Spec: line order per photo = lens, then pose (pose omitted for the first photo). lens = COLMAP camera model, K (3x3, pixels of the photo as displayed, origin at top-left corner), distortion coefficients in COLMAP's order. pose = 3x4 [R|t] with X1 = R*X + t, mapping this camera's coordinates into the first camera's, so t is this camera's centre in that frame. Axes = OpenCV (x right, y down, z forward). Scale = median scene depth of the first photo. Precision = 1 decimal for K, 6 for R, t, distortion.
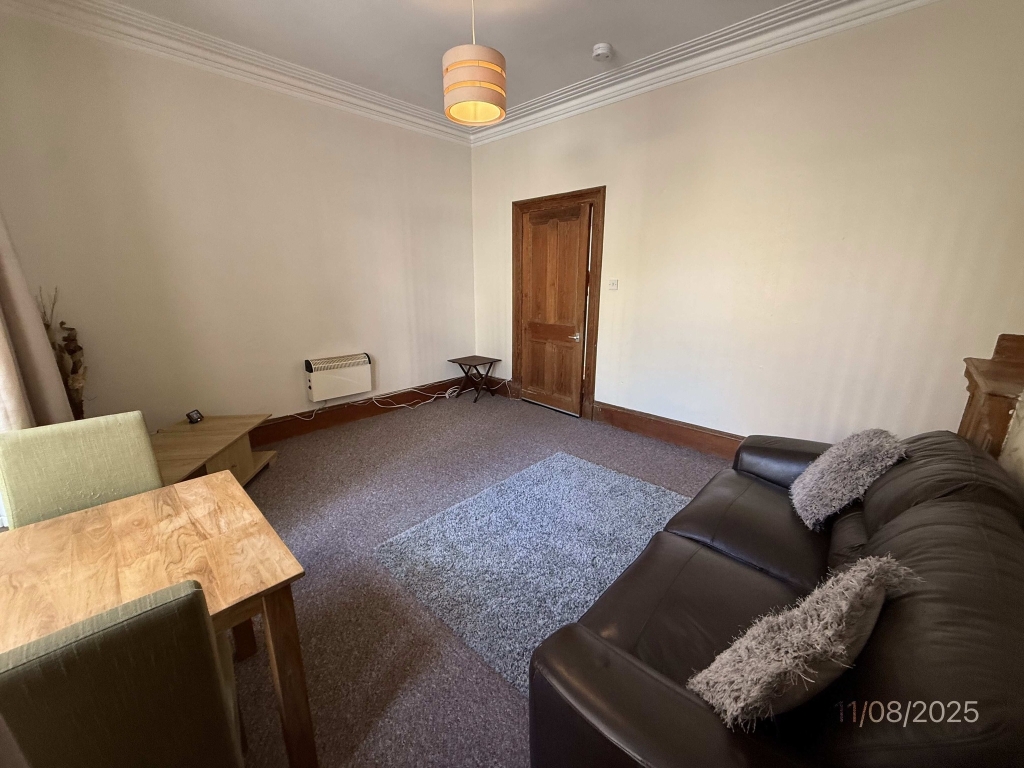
lens RADIAL K [[403.8, 0, 513.9], [0, 403.8, 383.0], [0, 0, 1]] dist [-0.000531, -0.000070]
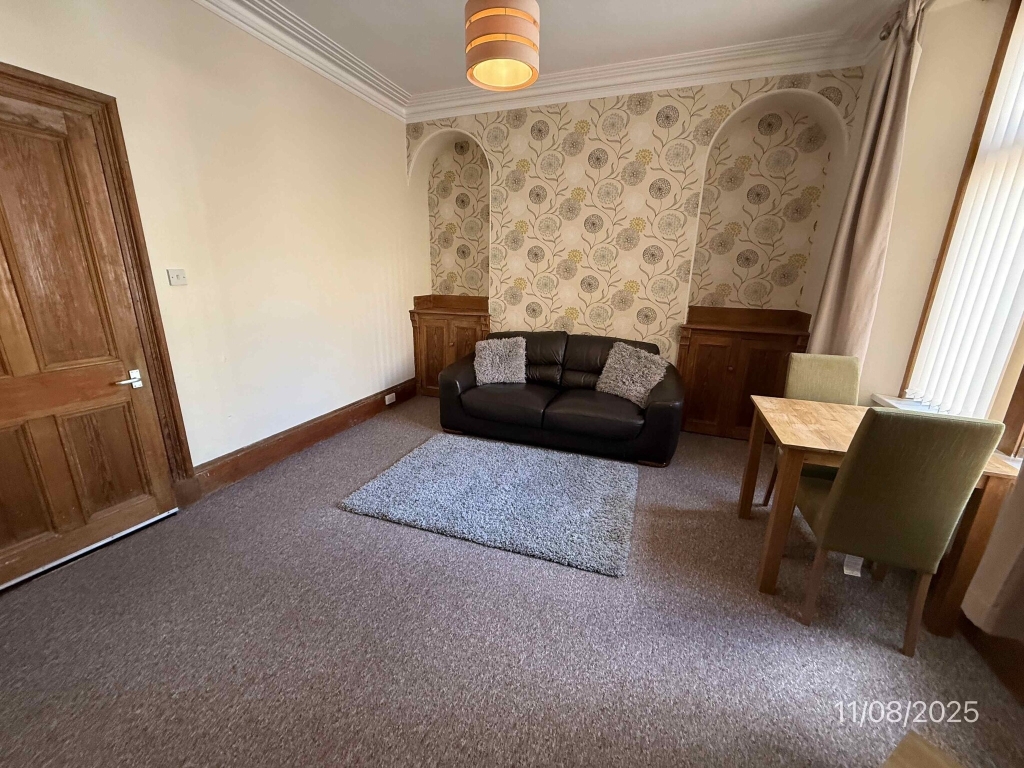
lens RADIAL K [[403.8, 0, 511.8], [0, 403.8, 383.6], [0, 0, 1]] dist [-0.000531, -0.000070]
pose [[-0.387939, -0.251900, 0.886595, -0.612282], [0.225906, 0.906600, 0.356431, -0.223583], [-0.893571, 0.338561, -0.294799, 0.871110]]
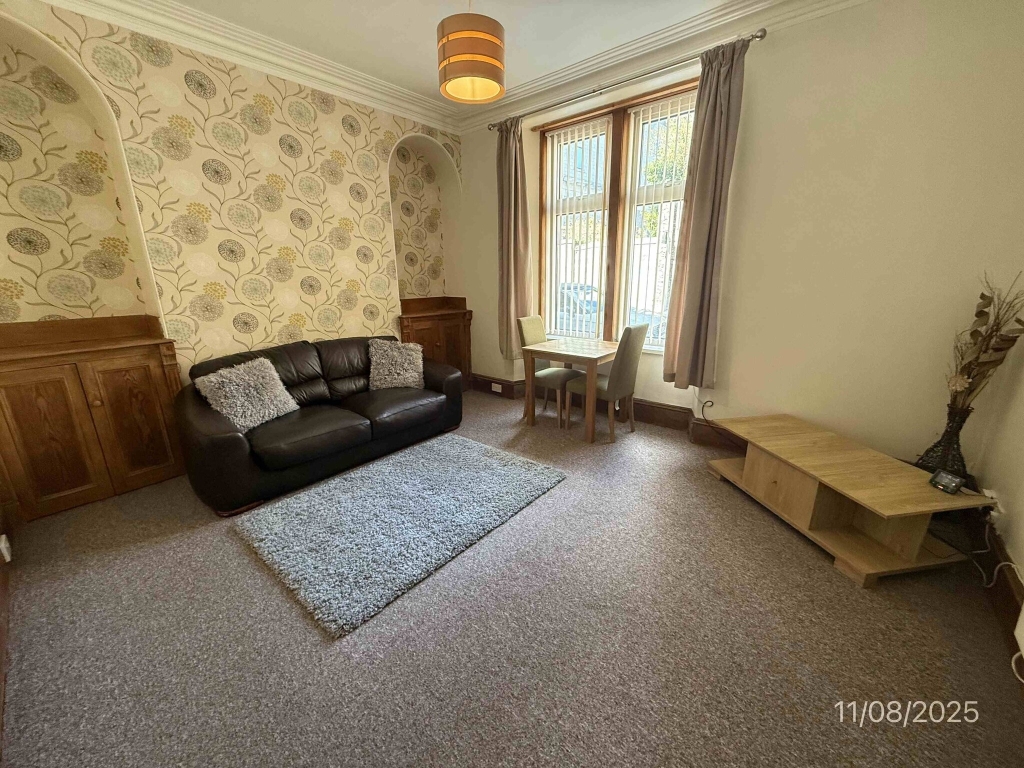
lens RADIAL K [[403.8, 0, 509.5], [0, 403.8, 384.4], [0, 0, 1]] dist [-0.000531, -0.000070]
pose [[-0.998923, 0.024062, -0.039665, -0.076000], [0.000536, 0.860914, 0.508751, -0.330723], [0.046390, 0.508182, -0.860000, 1.287510]]
